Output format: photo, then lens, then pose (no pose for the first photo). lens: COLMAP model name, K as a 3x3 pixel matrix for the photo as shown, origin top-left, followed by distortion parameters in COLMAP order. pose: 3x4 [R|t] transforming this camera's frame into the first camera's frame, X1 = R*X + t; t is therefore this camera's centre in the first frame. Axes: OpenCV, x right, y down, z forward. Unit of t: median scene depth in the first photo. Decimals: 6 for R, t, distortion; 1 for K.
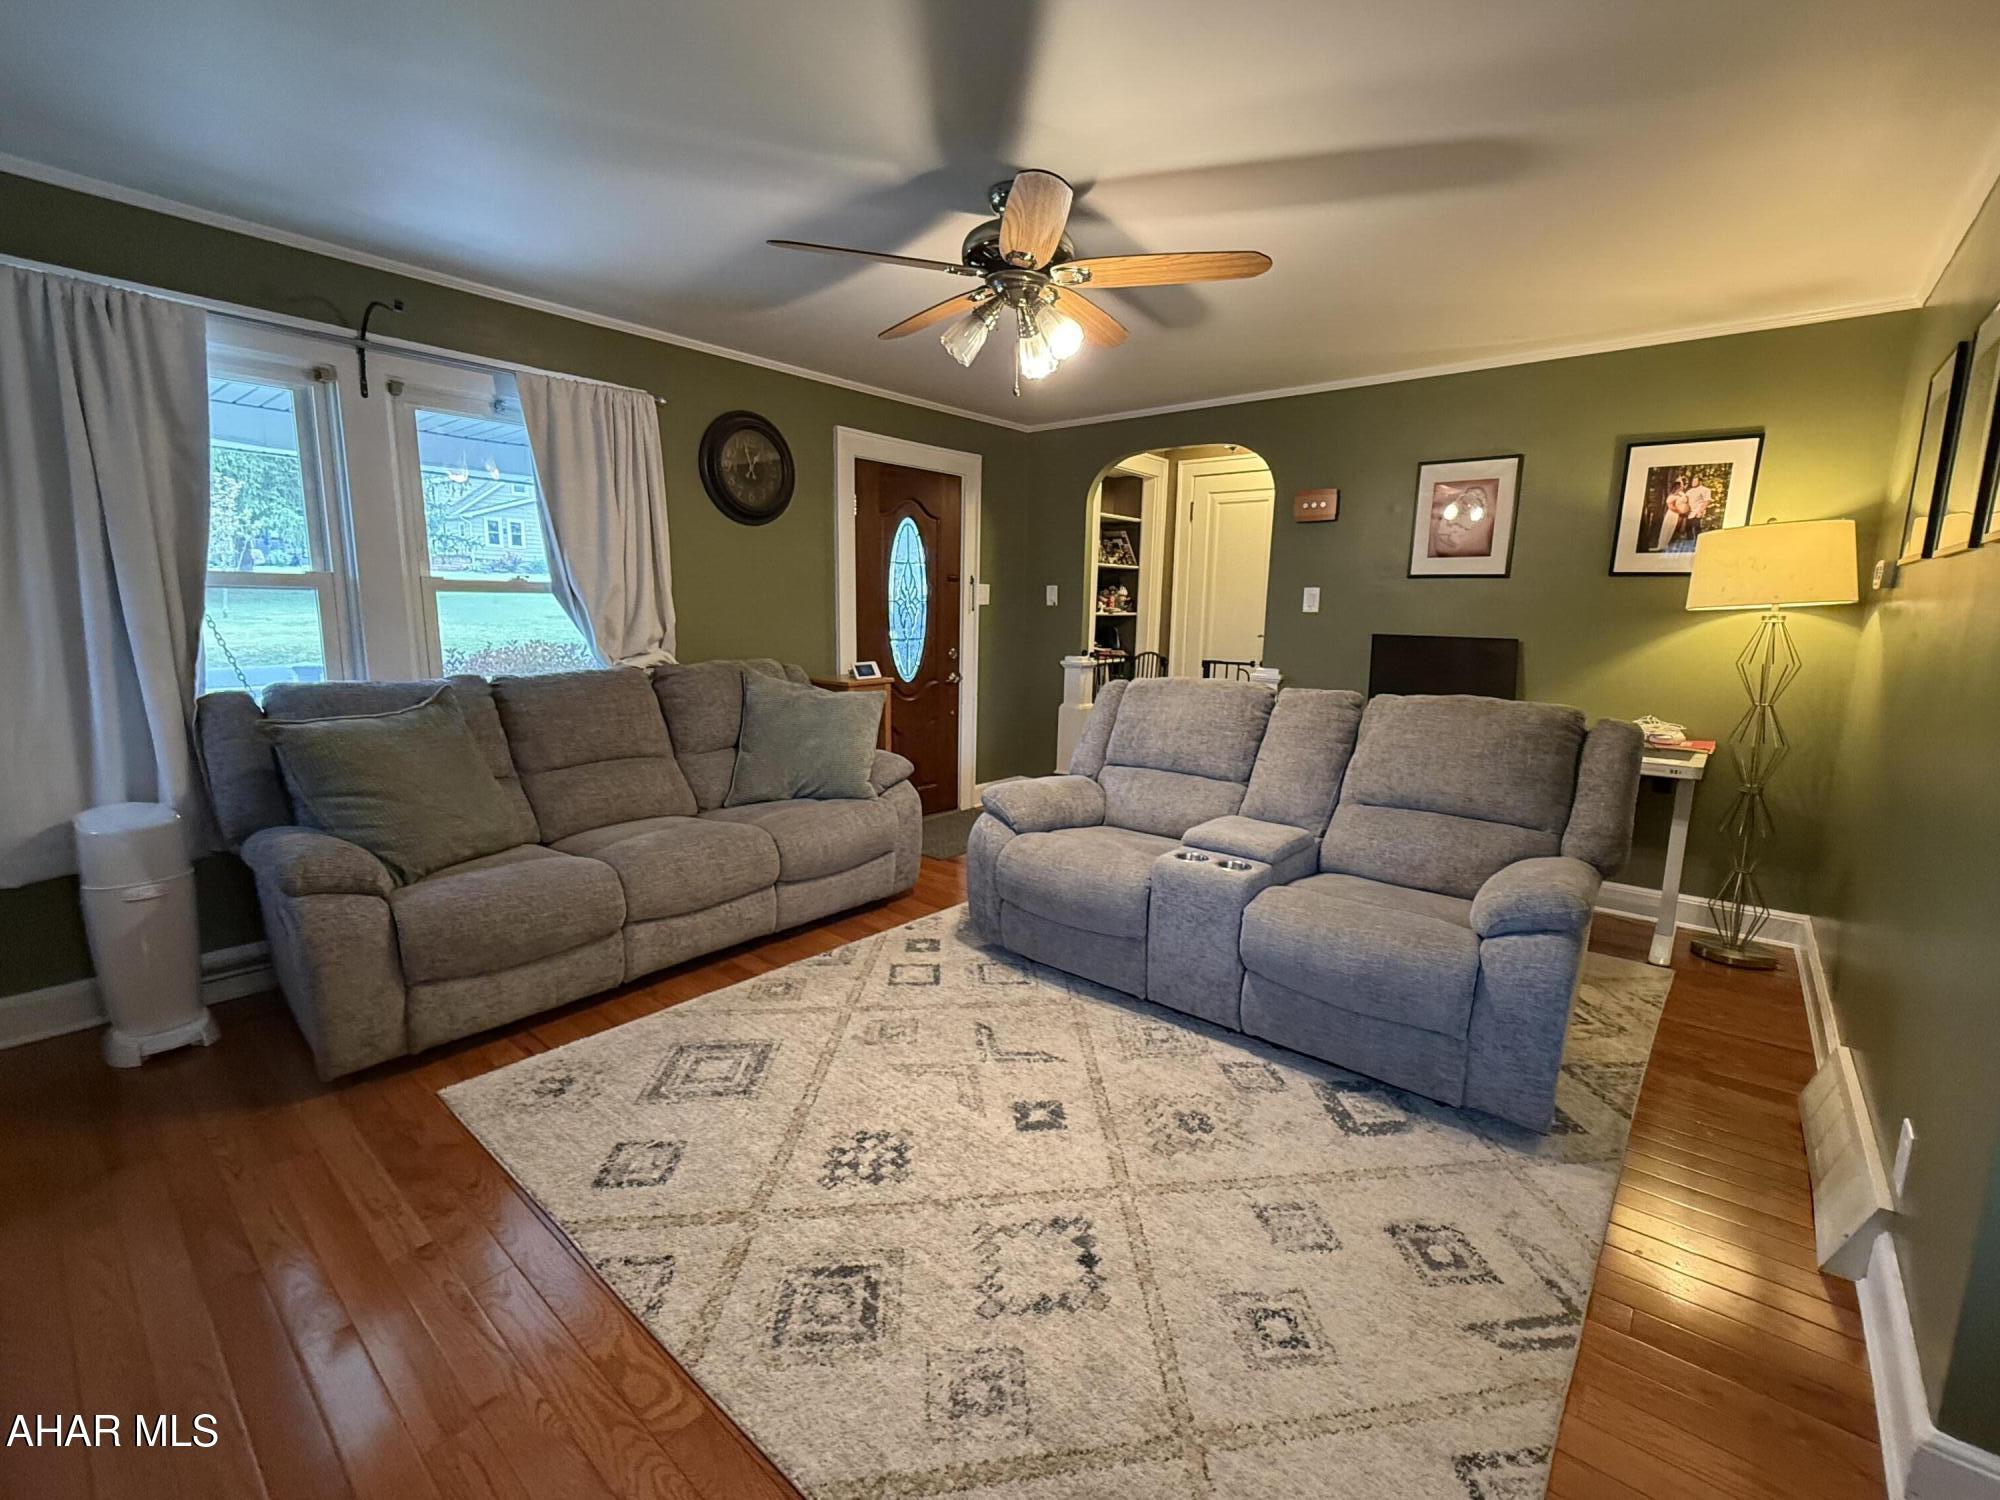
lens RADIAL K [[860.5, 0, 1001.7], [0, 860.5, 753.5], [0, 0, 1]] dist [0.000933, -0.000023]
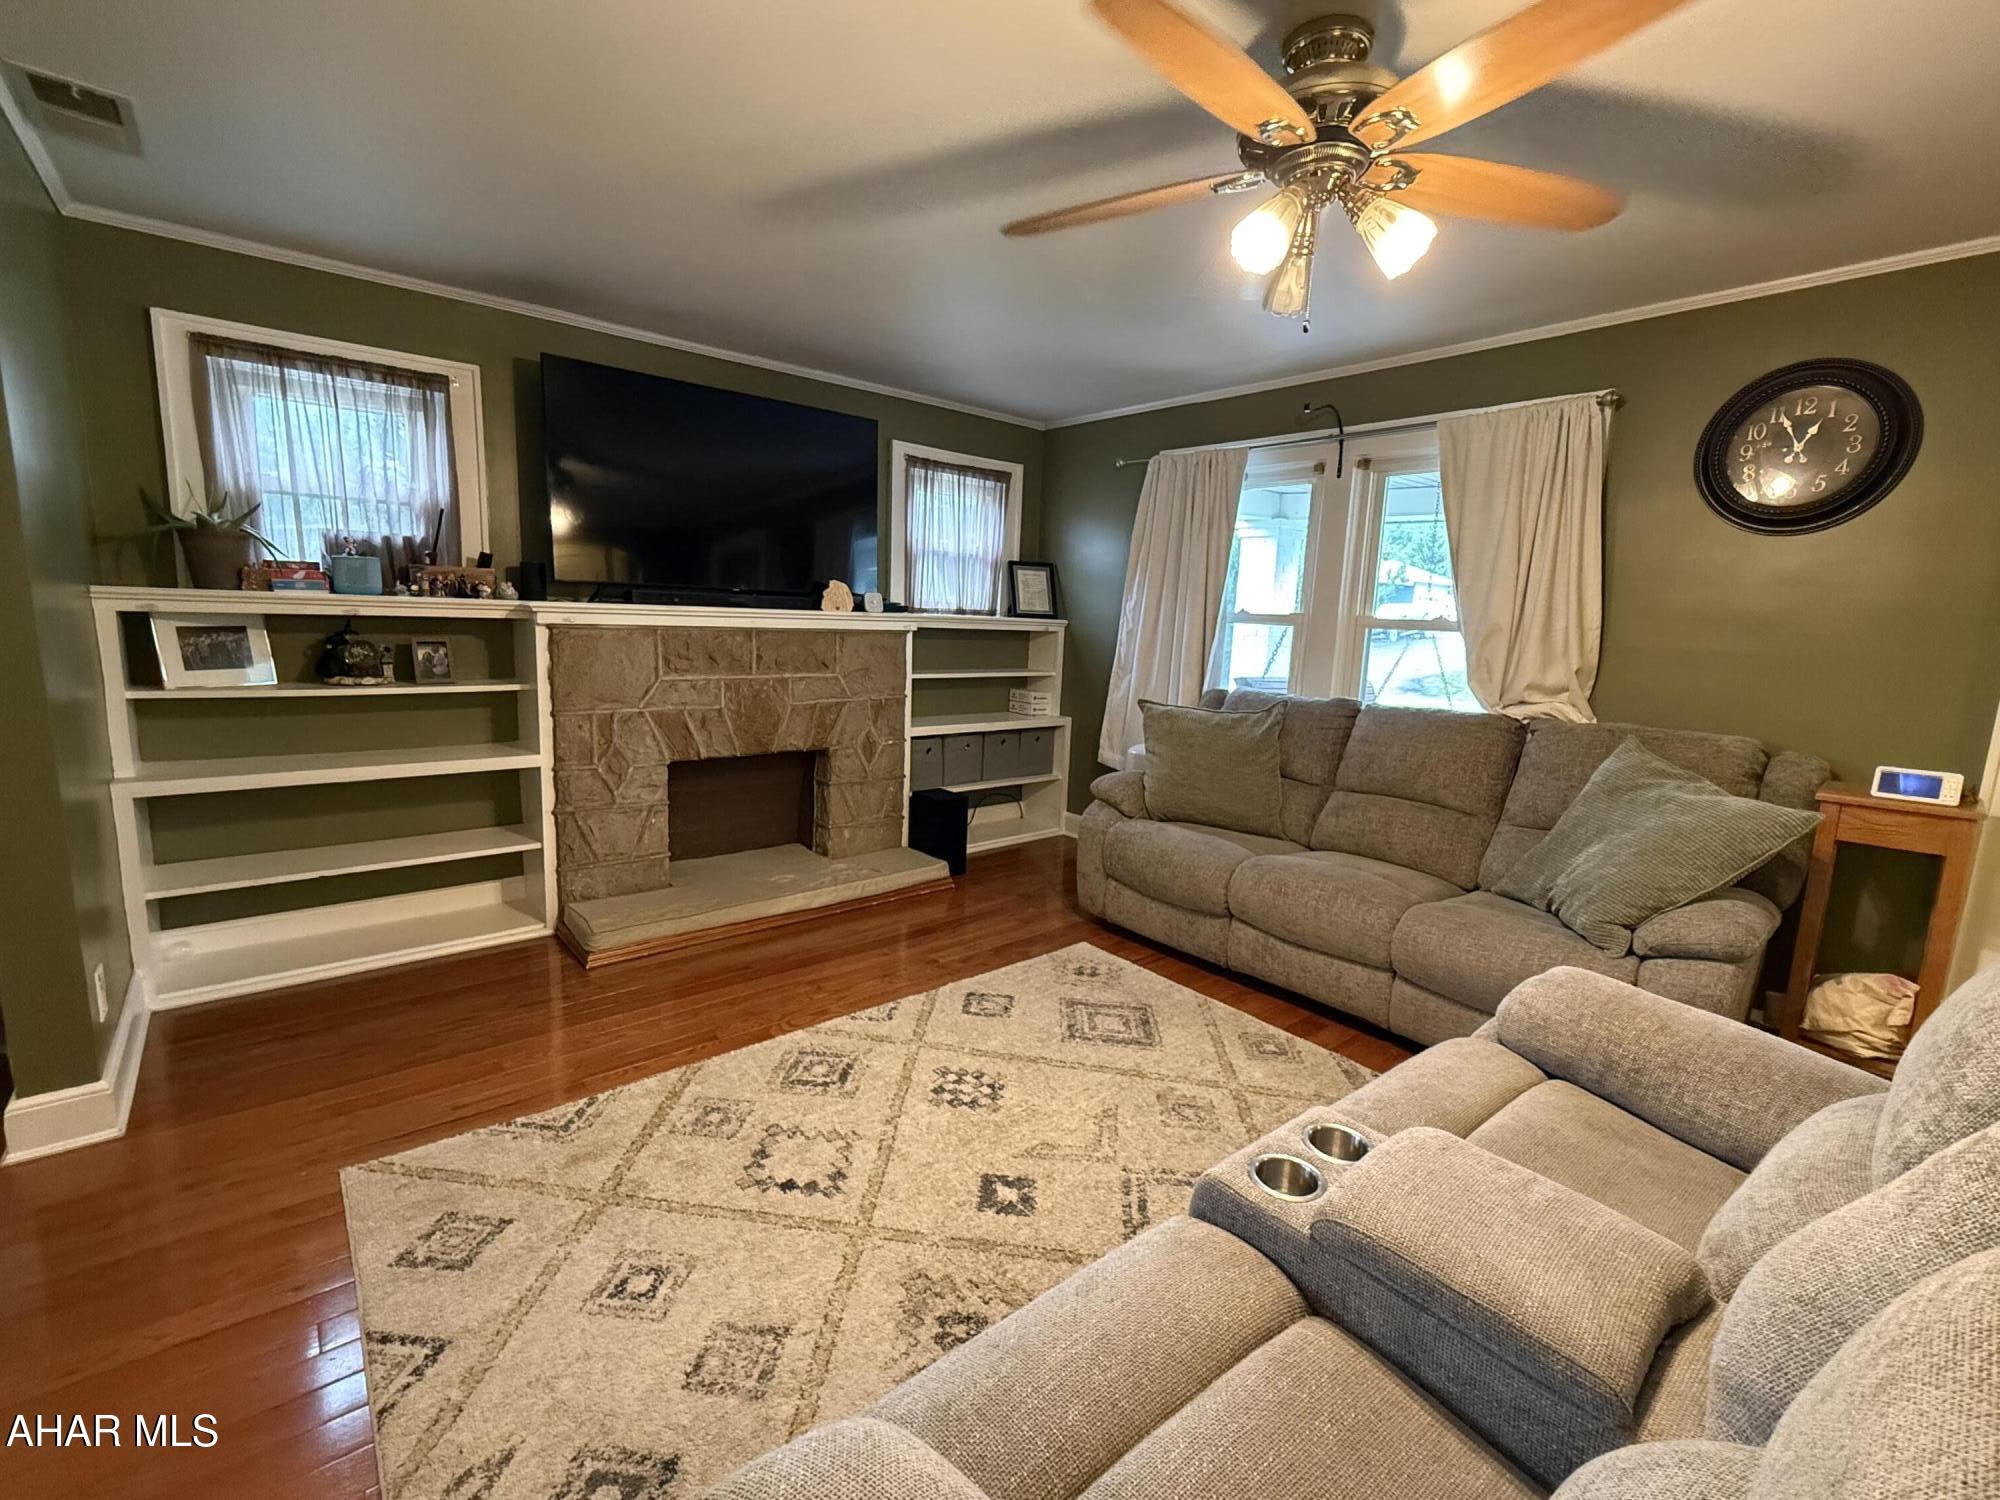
lens RADIAL K [[860.5, 0, 1001.7], [0, 860.5, 753.5], [0, 0, 1]] dist [0.000933, -0.000023]
pose [[-0.163436, 0.134792, -0.977302, 0.902471], [-0.210883, 0.962952, 0.168079, -0.174264], [0.963752, 0.233567, -0.128955, 1.067491]]
